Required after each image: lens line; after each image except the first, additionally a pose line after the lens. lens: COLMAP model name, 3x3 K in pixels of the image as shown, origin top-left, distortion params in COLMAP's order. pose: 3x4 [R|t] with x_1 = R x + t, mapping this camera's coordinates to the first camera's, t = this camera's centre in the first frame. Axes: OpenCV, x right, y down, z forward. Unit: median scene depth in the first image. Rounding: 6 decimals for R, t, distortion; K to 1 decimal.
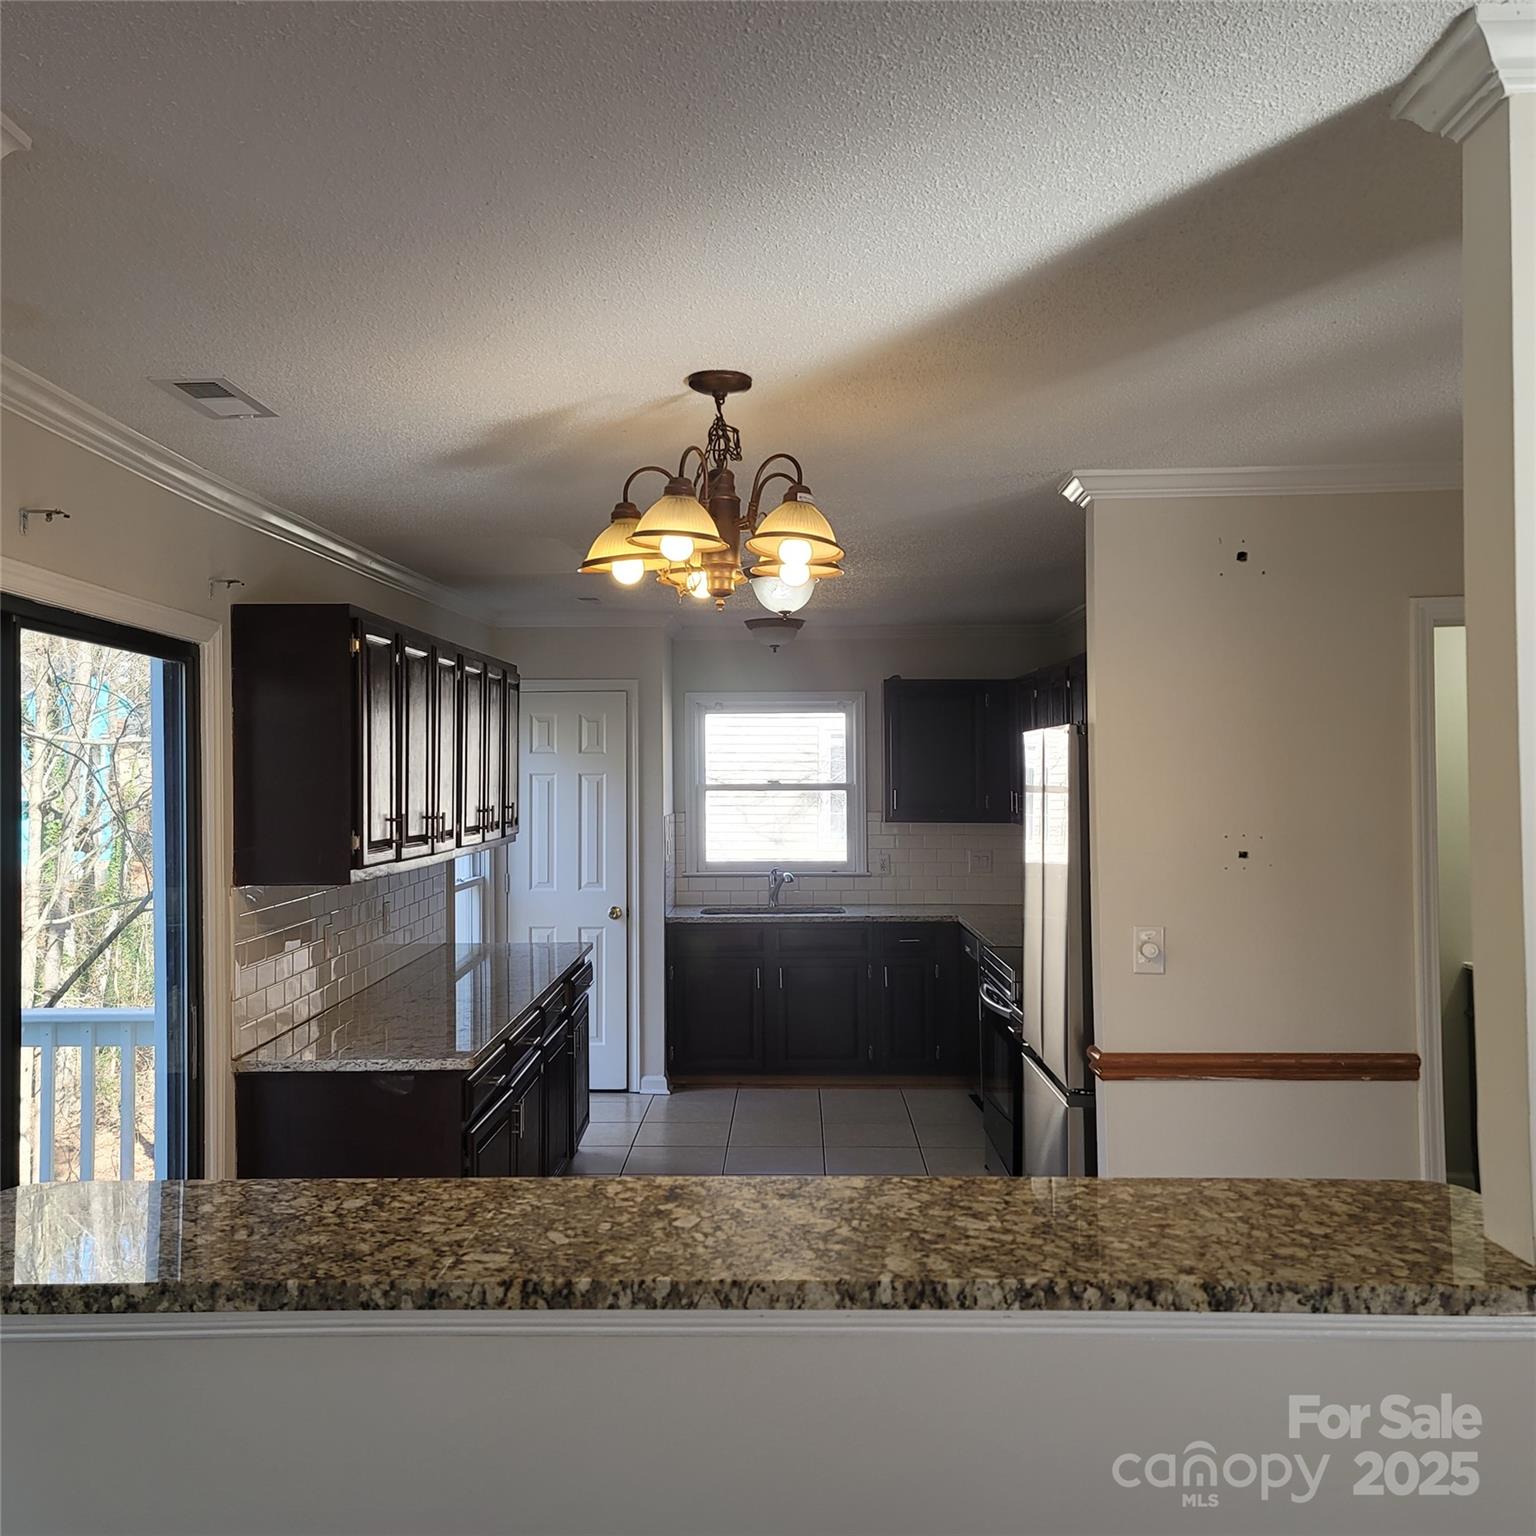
lens RADIAL K [[1514.6, 0, 767.7], [0, 1514.6, 759.5], [0, 0, 1]] dist [0.079491, 0.000000]
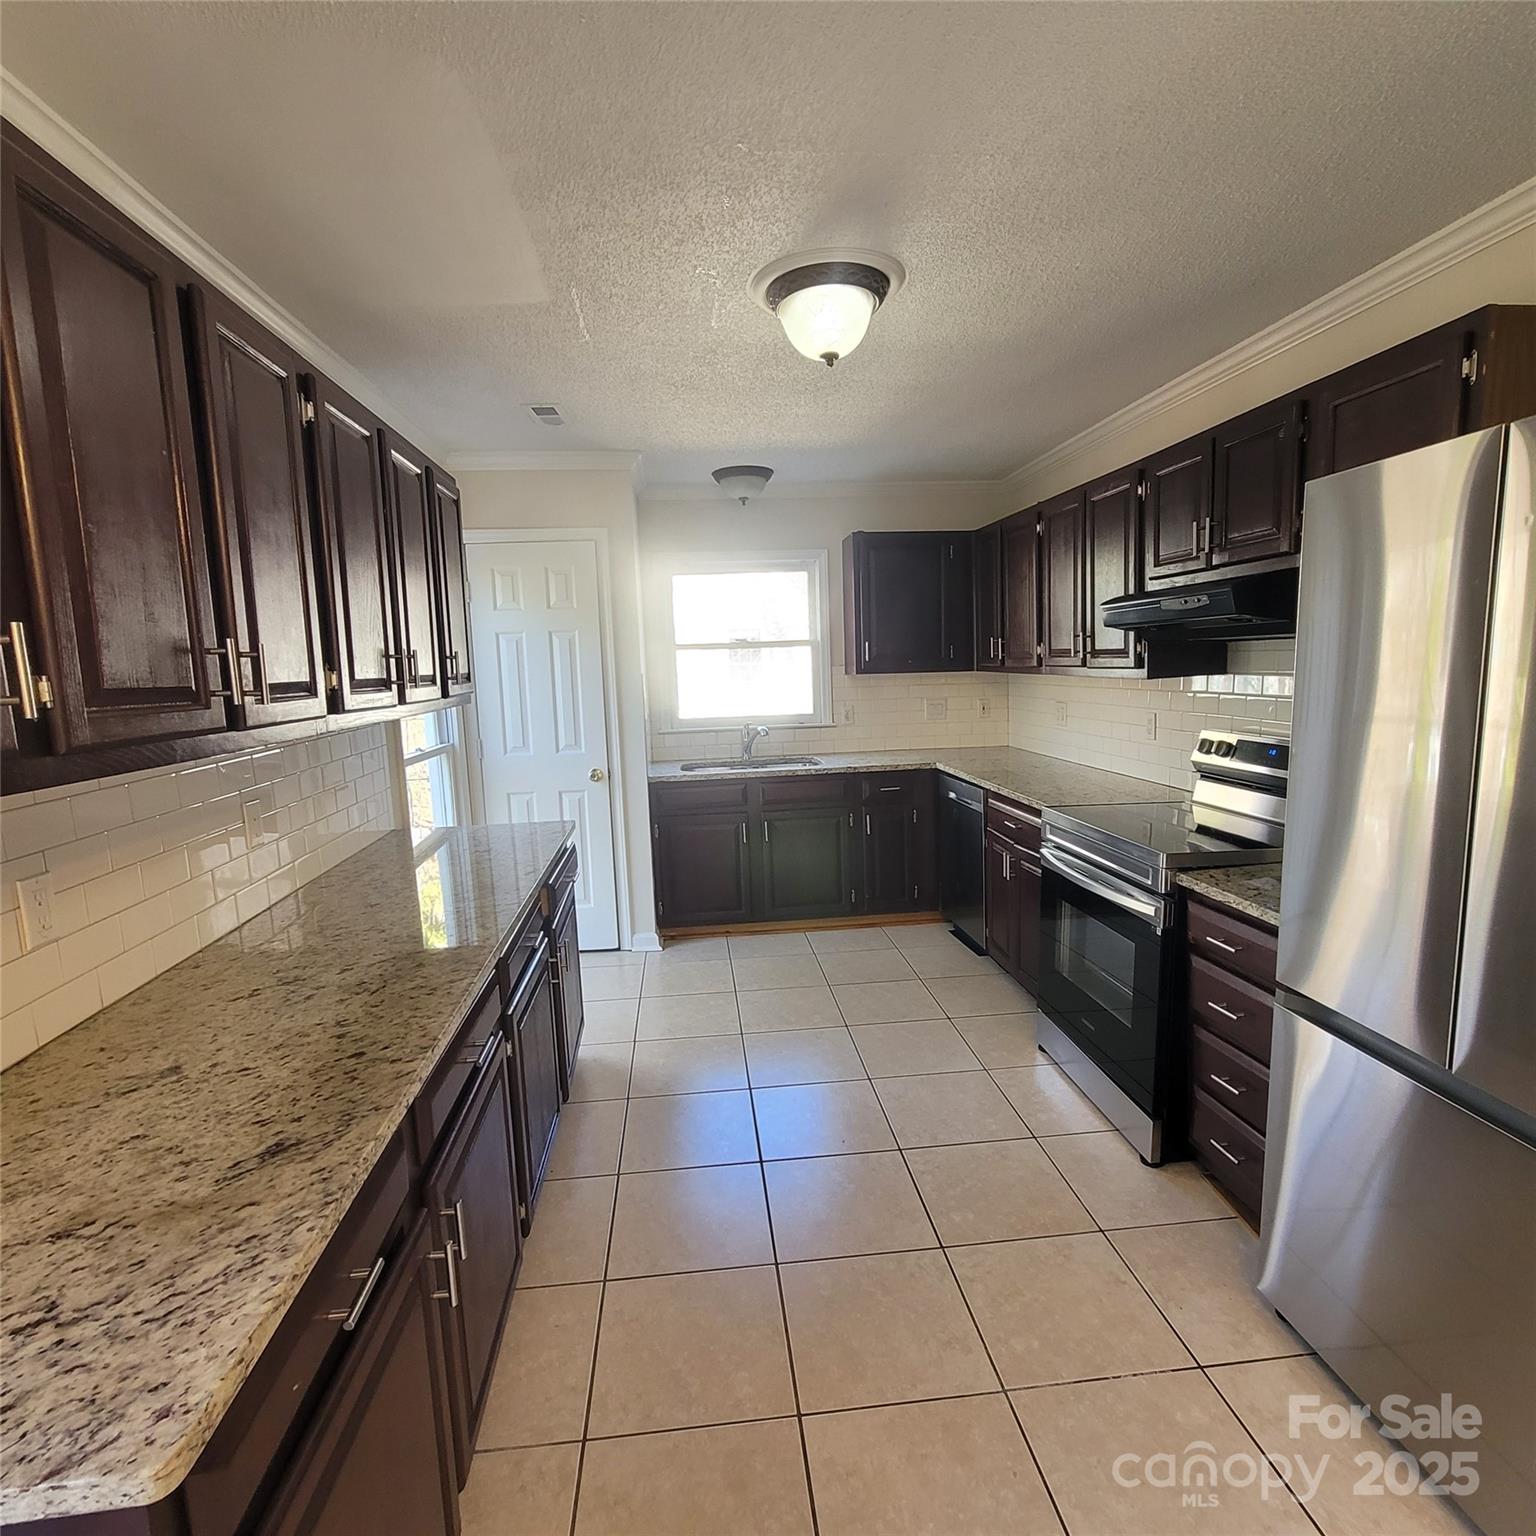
lens RADIAL K [[839.4, 0, 778.0], [0, 839.4, 777.7], [0, 0, 1]] dist [-0.004319, 0.001095]
pose [[0.991122, -0.043646, 0.125589, -0.052443], [0.025049, 0.988966, 0.146011, 0.027210], [-0.130576, -0.141568, 0.981279, 0.454955]]
